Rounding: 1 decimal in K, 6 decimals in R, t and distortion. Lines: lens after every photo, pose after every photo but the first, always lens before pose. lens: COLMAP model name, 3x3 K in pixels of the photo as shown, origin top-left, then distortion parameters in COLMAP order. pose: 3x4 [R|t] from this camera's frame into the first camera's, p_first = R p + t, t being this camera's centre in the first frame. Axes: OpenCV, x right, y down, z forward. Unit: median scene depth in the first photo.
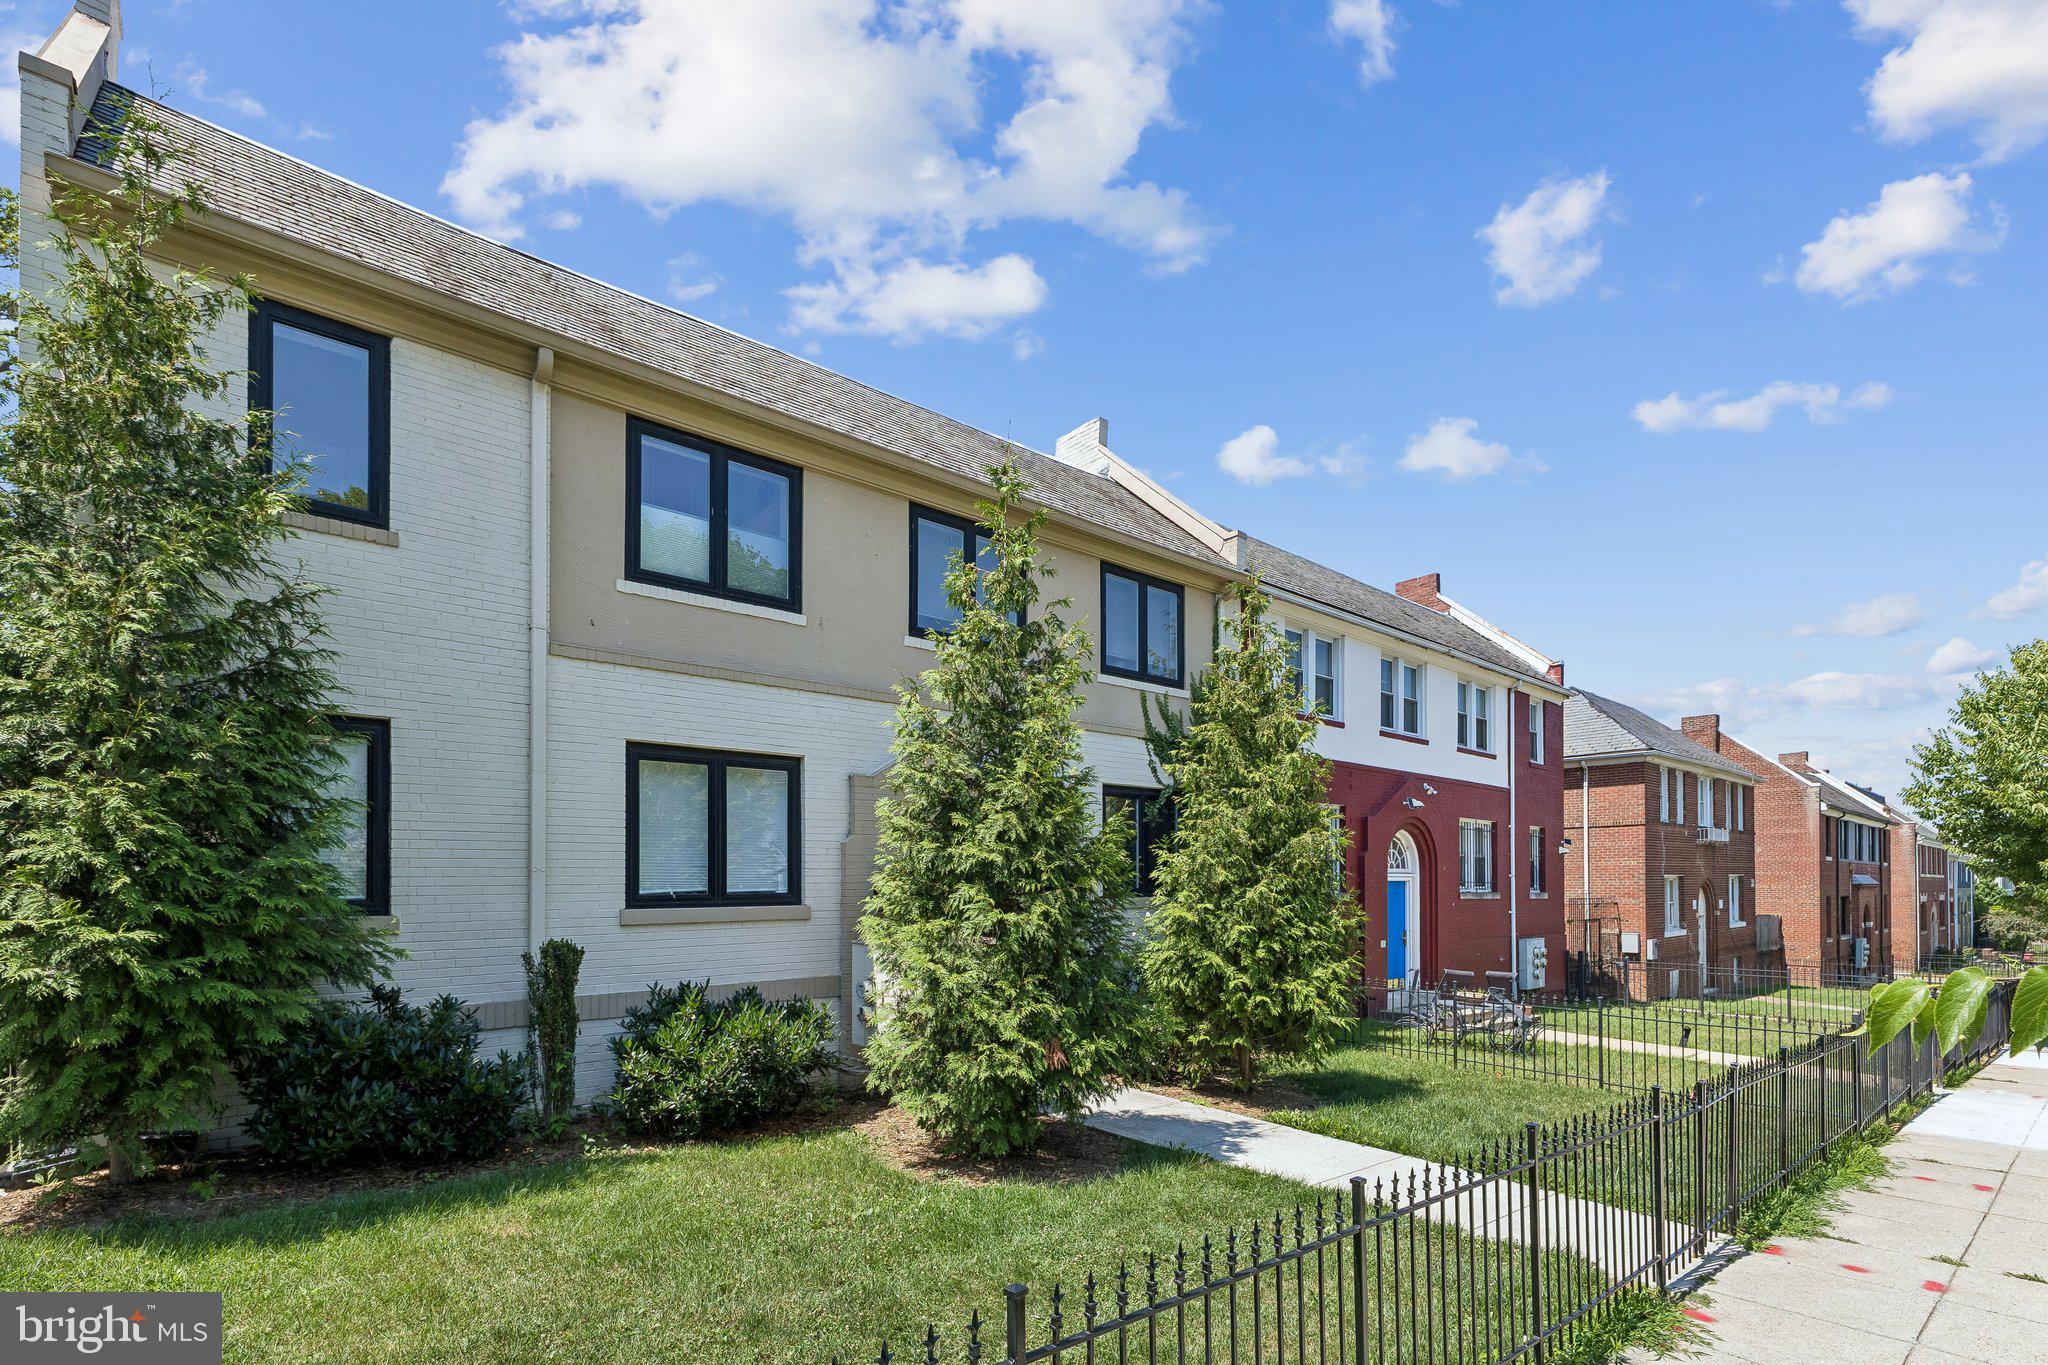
lens RADIAL K [[878.8, 0, 1021.6], [0, 878.8, 673.0], [0, 0, 1]] dist [0.025248, -0.008485]
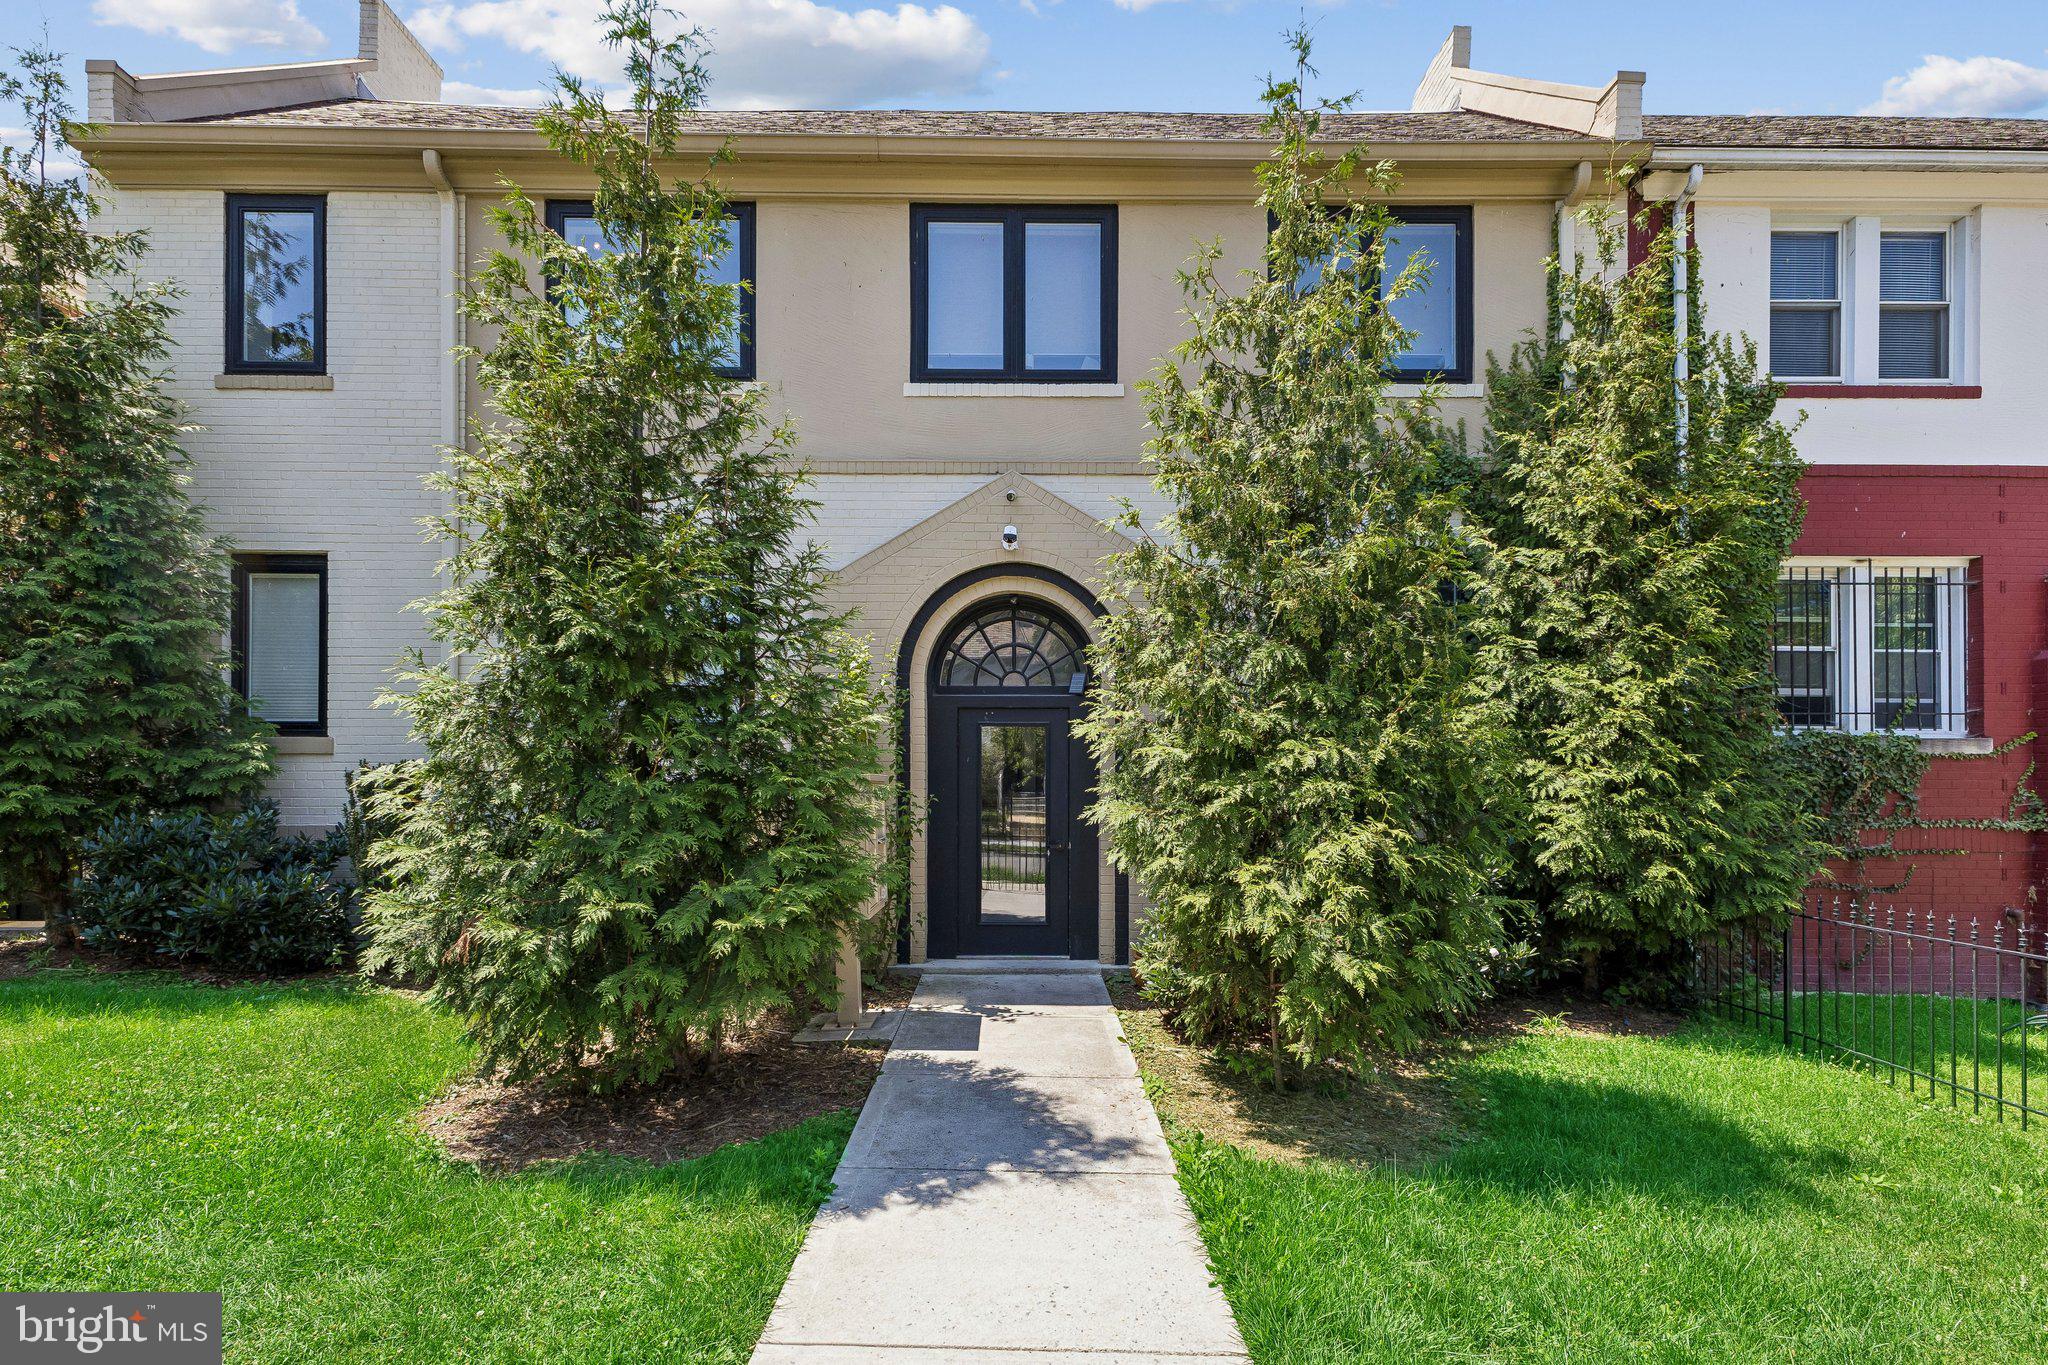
lens RADIAL K [[878.8, 0, 1021.6], [0, 878.8, 673.0], [0, 0, 1]] dist [0.025248, -0.008485]
pose [[0.787322, 0.003015, -0.616535, 0.306244], [0.140796, 0.972685, 0.184554, 0.054645], [0.600251, -0.232109, 0.765392, 0.272915]]
